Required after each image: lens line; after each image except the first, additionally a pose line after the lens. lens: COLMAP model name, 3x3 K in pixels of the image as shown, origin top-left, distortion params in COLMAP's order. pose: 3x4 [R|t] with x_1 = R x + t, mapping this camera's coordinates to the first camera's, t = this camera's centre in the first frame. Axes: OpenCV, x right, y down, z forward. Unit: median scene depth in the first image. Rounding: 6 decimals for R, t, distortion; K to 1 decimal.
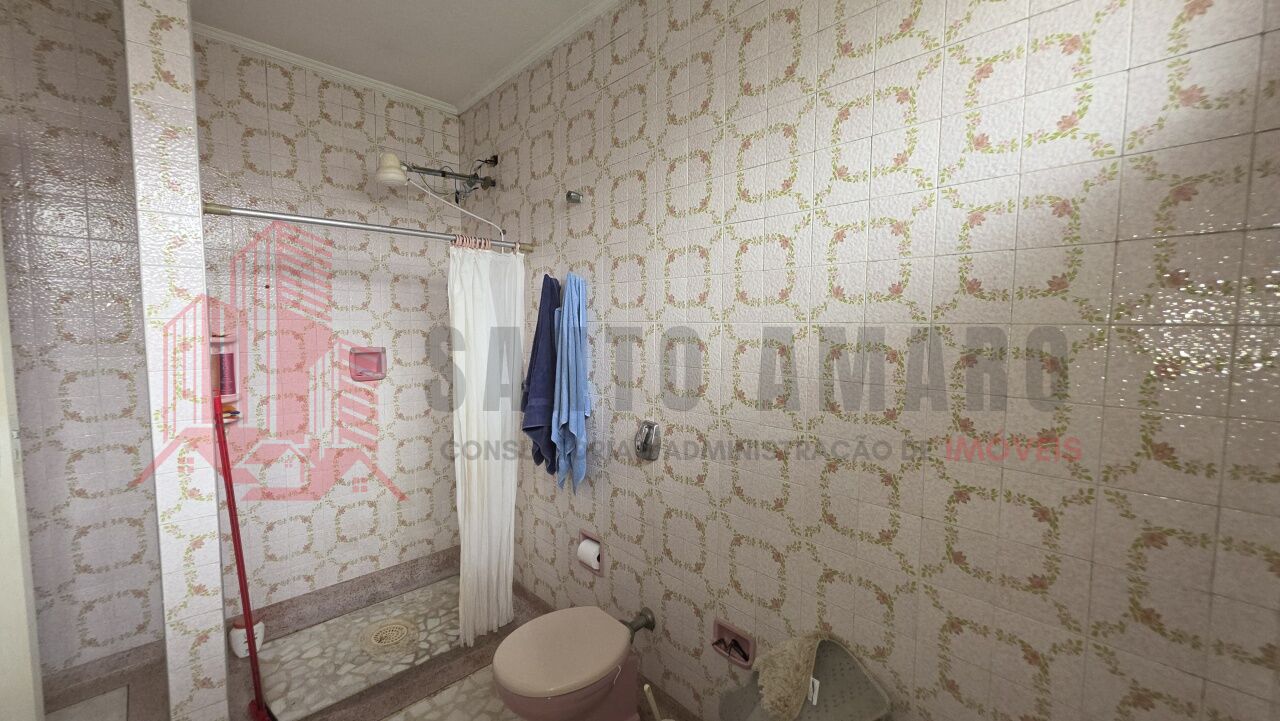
lens RADIAL K [[513.0, 0, 641.2], [0, 513.0, 357.2], [0, 0, 1]] dist [0.003741, -0.000608]
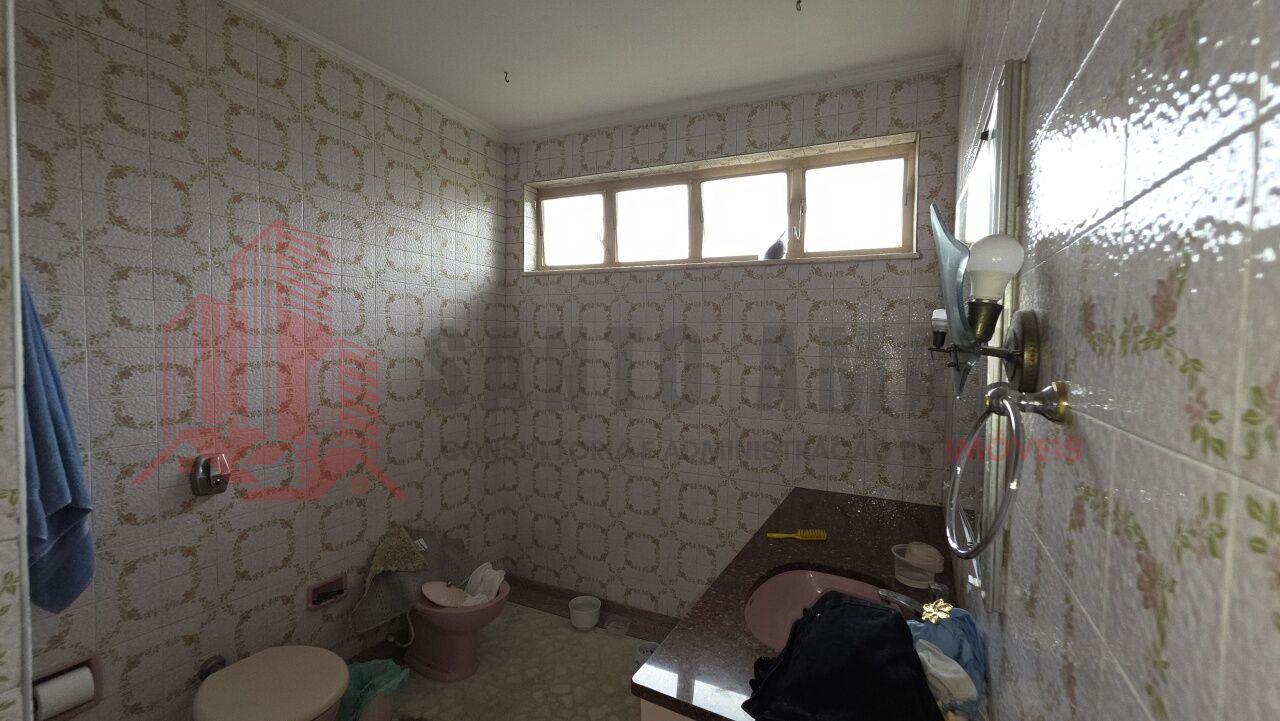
lens RADIAL K [[513.0, 0, 641.2], [0, 513.0, 361.8], [0, 0, 1]] dist [0.003741, -0.000608]
pose [[-0.342199, -0.046144, 0.938494, -1.249760], [0.049303, 0.996536, 0.066975, -0.074087], [-0.938333, 0.069189, -0.338739, 0.629328]]
